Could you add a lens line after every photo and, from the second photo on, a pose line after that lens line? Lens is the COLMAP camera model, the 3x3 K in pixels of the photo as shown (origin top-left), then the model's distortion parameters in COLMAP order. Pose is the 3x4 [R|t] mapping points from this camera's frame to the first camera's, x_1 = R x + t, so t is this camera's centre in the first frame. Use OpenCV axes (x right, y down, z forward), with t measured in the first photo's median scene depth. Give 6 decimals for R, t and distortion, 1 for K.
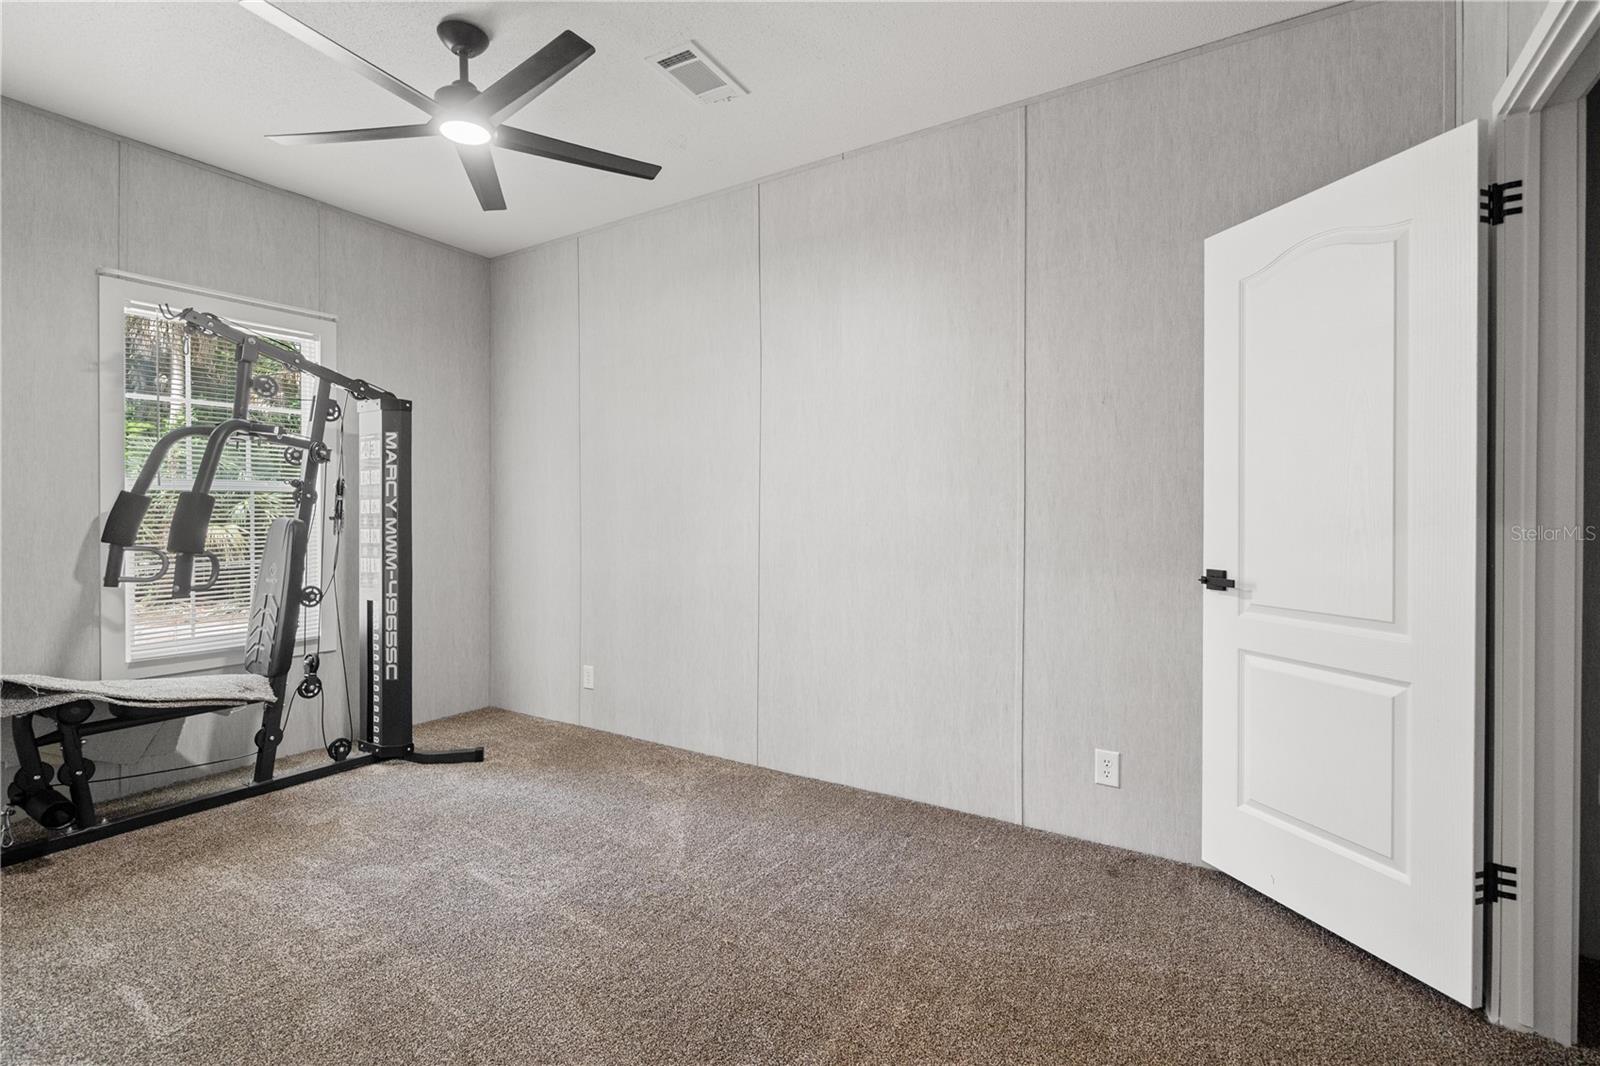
lens RADIAL K [[745.3, 0, 793.8], [0, 745.3, 524.2], [0, 0, 1]] dist [-0.002461, 0.001409]
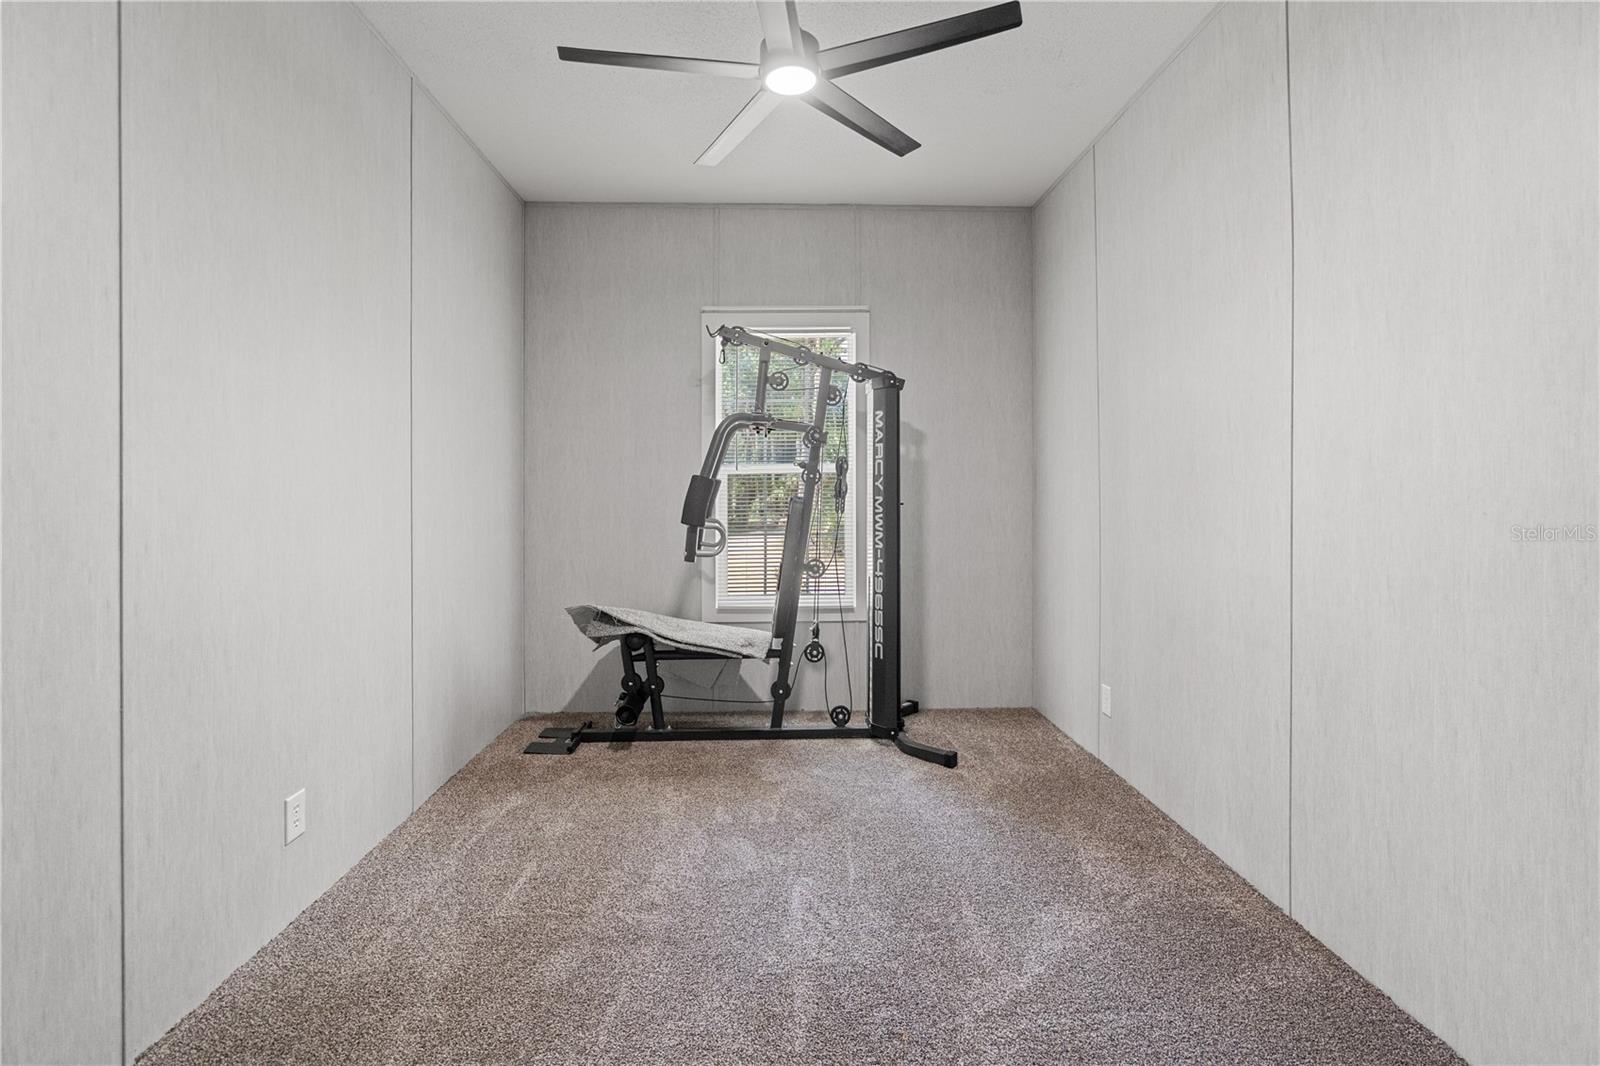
lens RADIAL K [[745.3, 0, 803.8], [0, 745.3, 491.6], [0, 0, 1]] dist [-0.002461, 0.001409]
pose [[0.564311, -0.004168, -0.825552, 0.240646], [-0.007079, 0.999926, -0.009887, -0.004558], [0.825532, 0.011423, 0.564240, 0.370028]]
